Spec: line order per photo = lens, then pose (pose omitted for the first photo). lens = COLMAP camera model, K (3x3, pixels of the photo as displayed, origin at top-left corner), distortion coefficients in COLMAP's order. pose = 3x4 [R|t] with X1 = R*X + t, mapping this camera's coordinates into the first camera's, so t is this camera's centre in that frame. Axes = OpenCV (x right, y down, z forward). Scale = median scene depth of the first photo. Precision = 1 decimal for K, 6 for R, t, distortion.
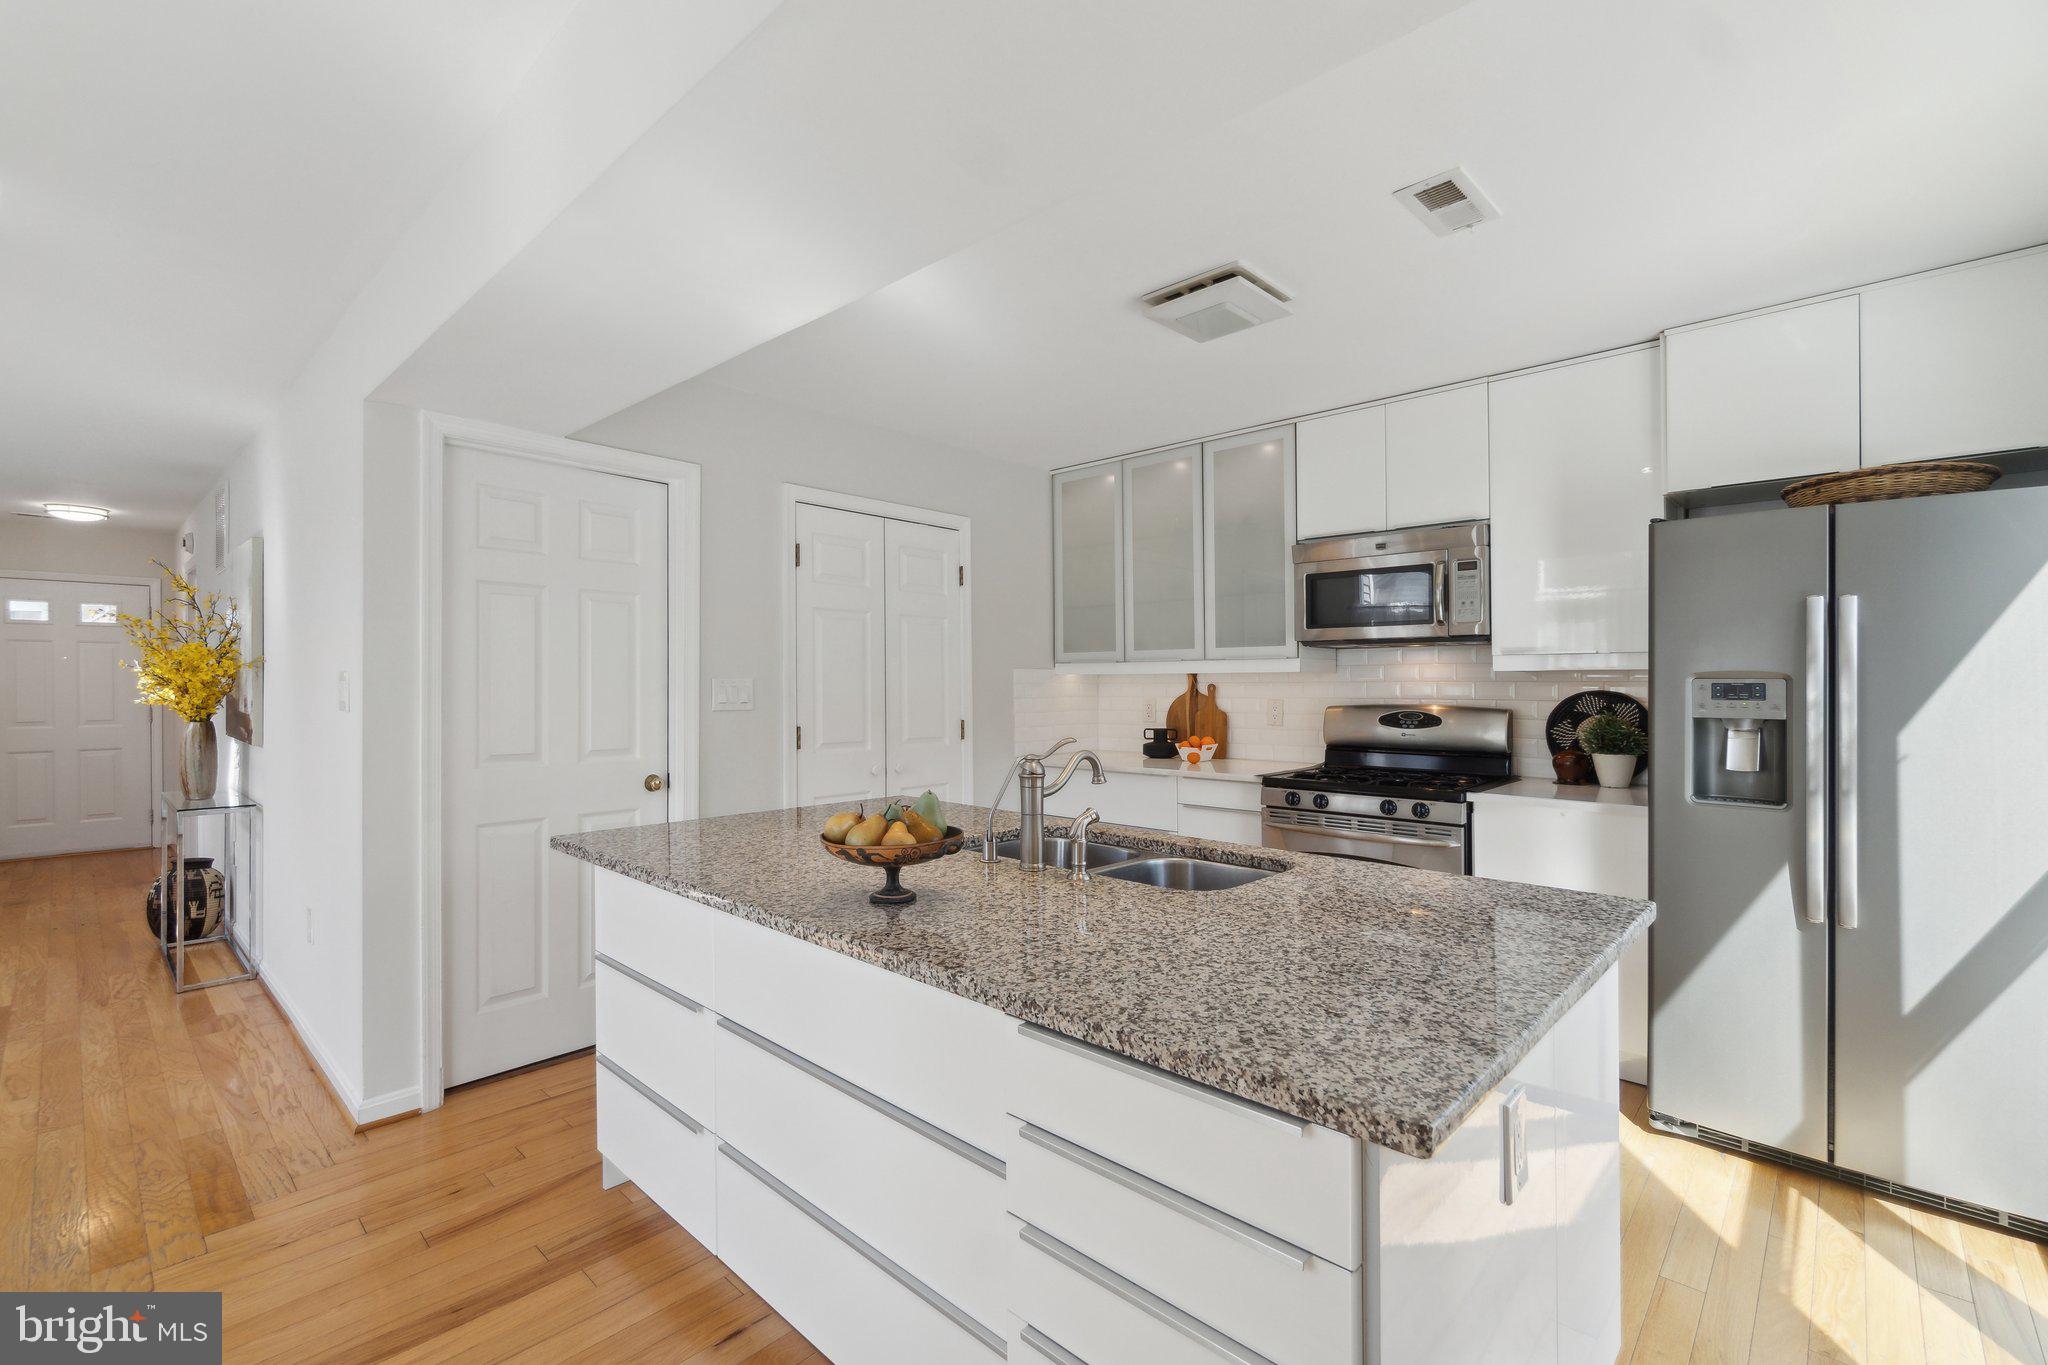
lens RADIAL K [[896.3, 0, 1024.0], [0, 896.3, 682.5], [0, 0, 1]] dist [-0.002840, -0.000443]
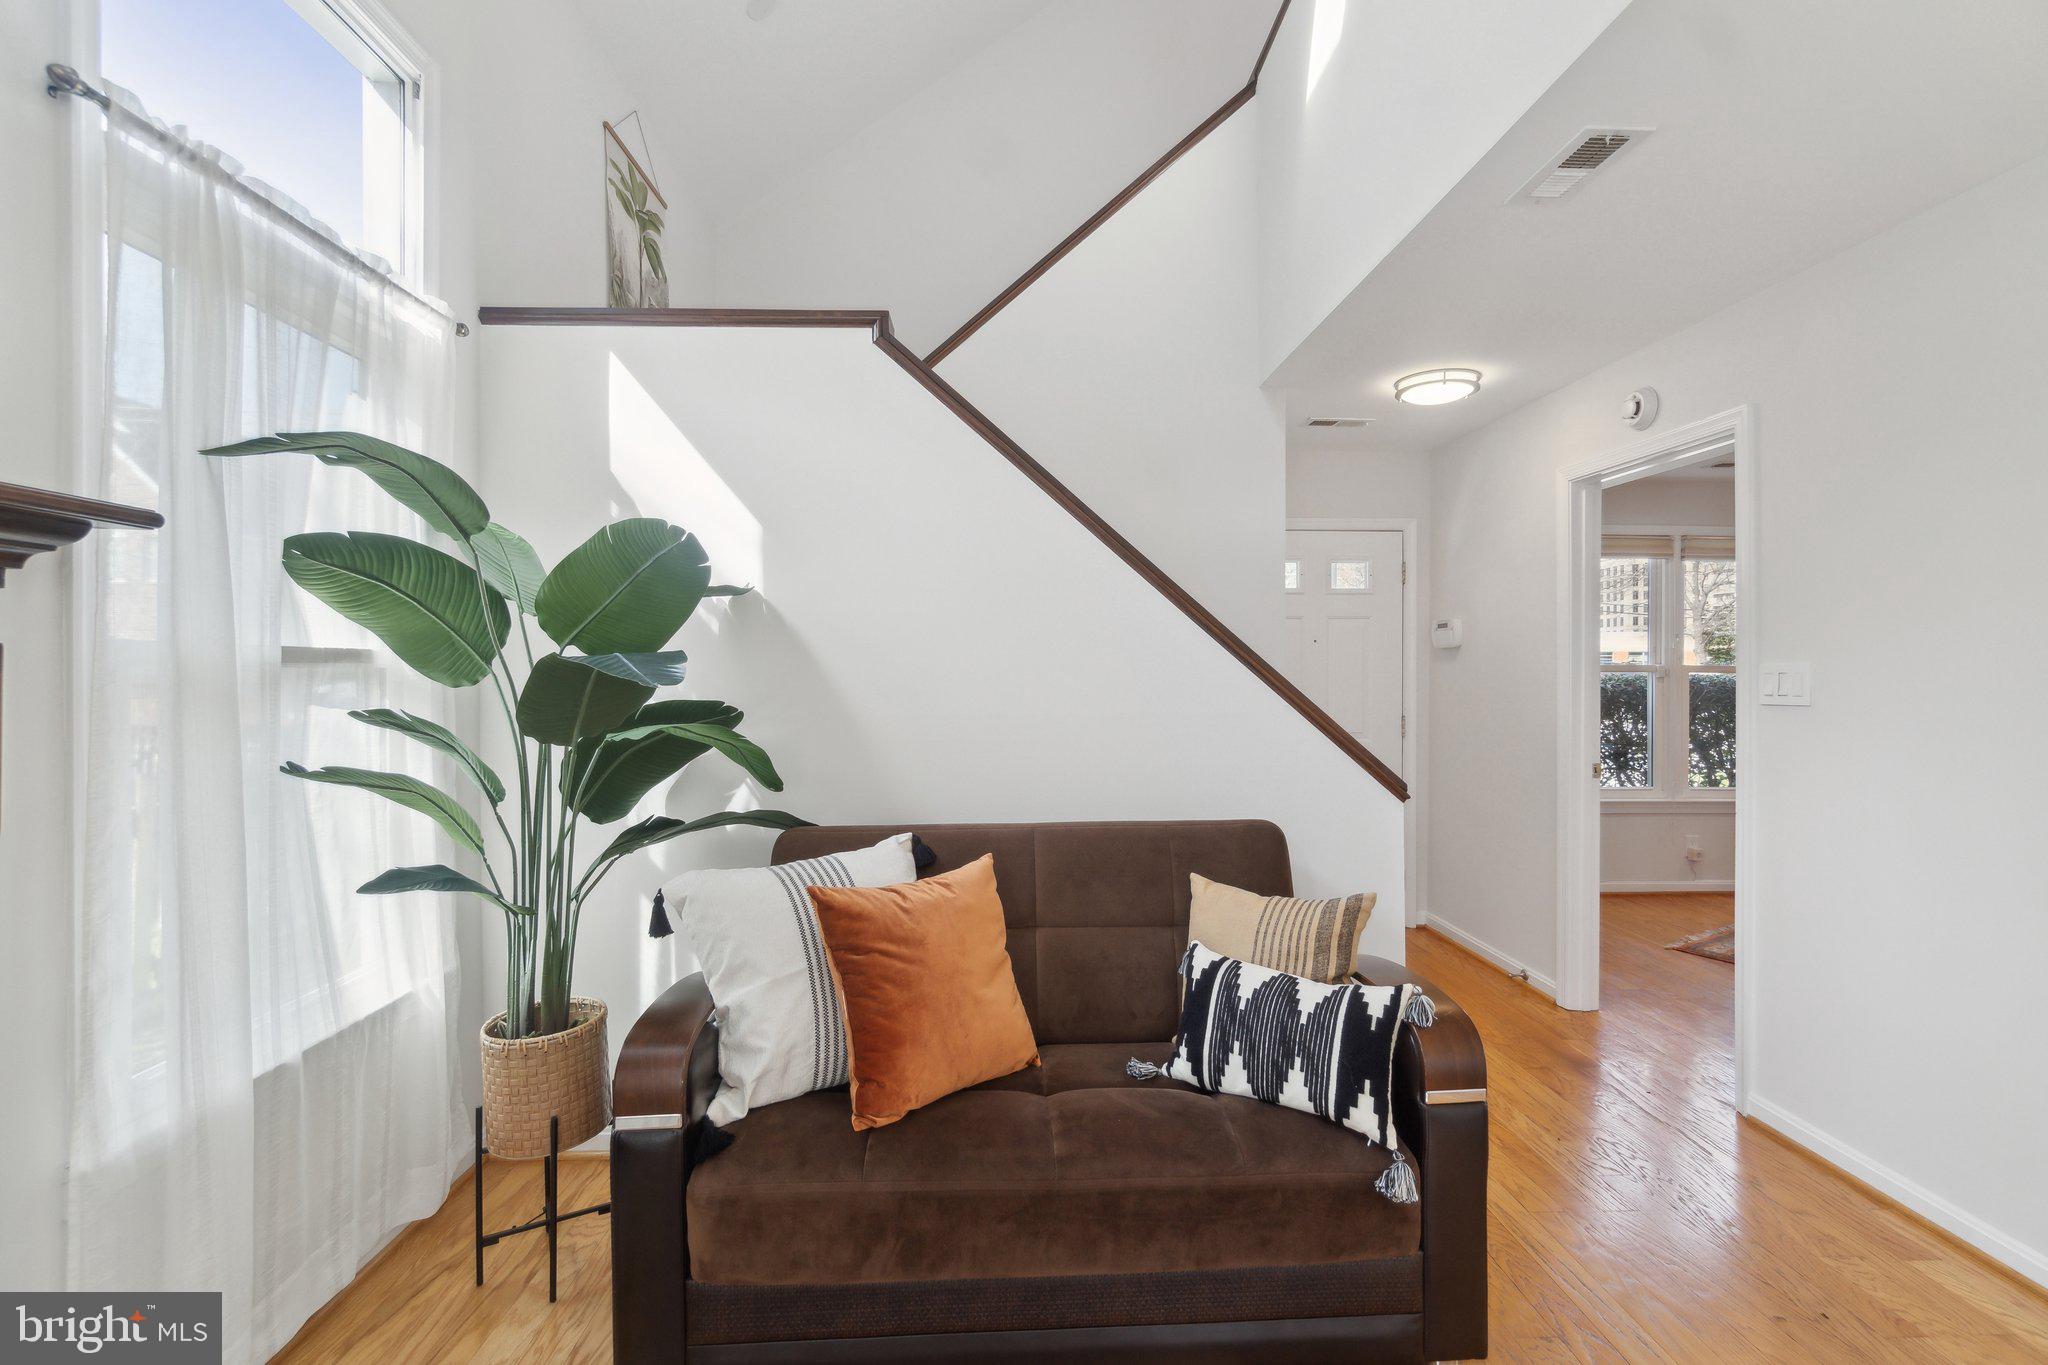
lens RADIAL K [[879.6, 0, 1024.0], [0, 879.6, 682.5], [0, 0, 1]] dist [-0.014992, -0.000118]
pose [[0.706856, 0.006395, -0.707329, -1.432170], [0.003000, 0.999923, 0.012038, -0.008701], [0.707352, -0.010631, 0.706782, 0.680951]]
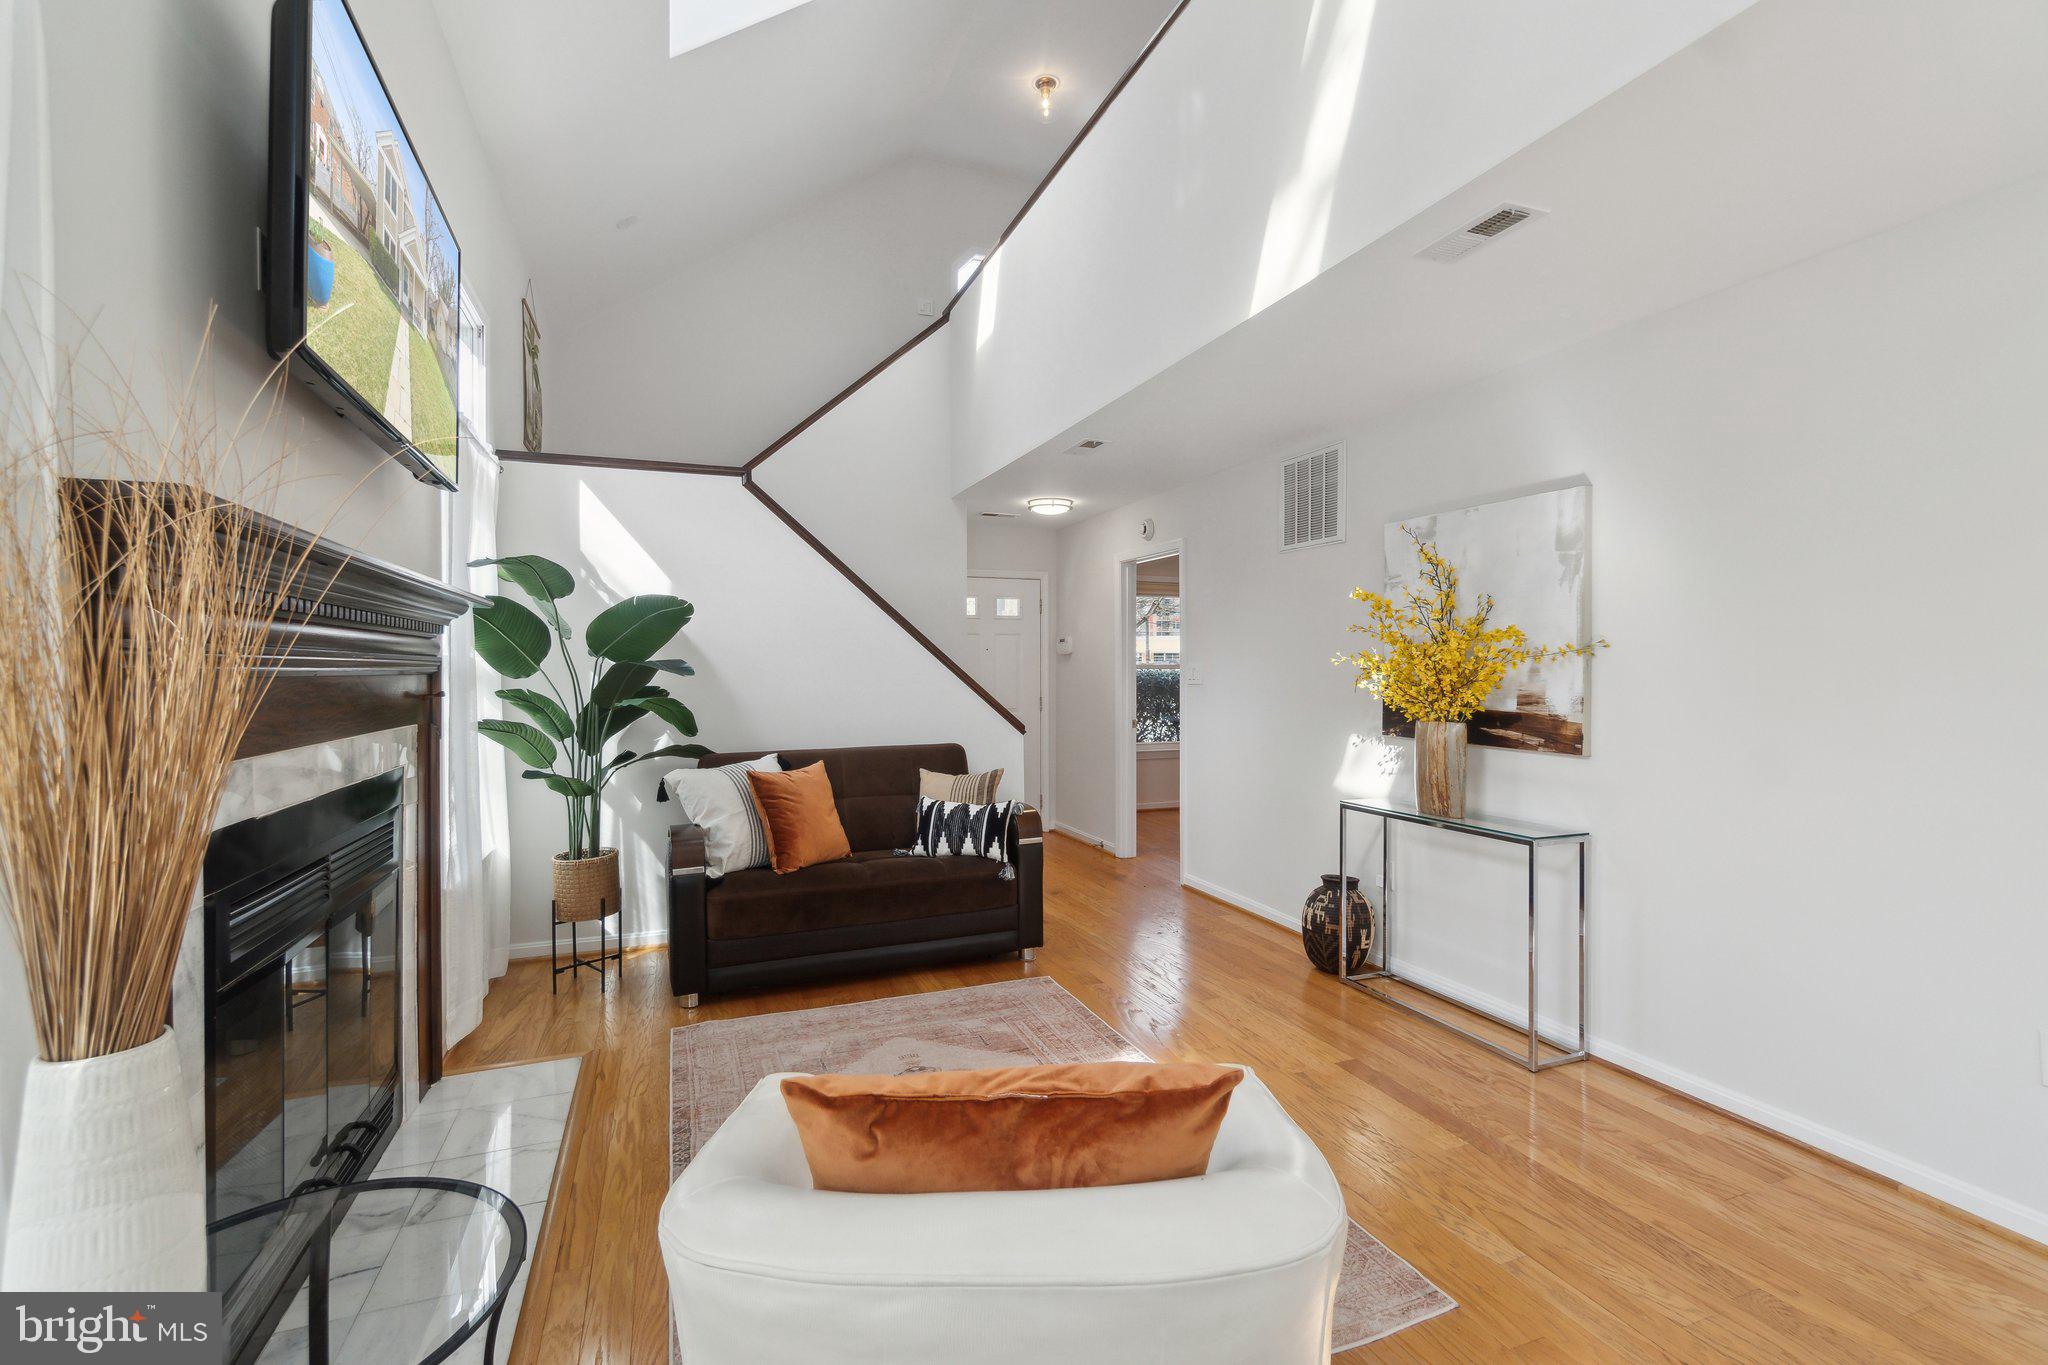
lens RADIAL K [[885.2, 0, 1017.0], [0, 885.2, 681.2], [0, 0, 1]] dist [-0.001976, -0.000102]
pose [[0.900977, 0.001591, -0.433865, -1.110709], [0.004554, 0.999904, 0.013124, -0.007004], [0.433844, -0.013800, 0.900882, 0.120419]]
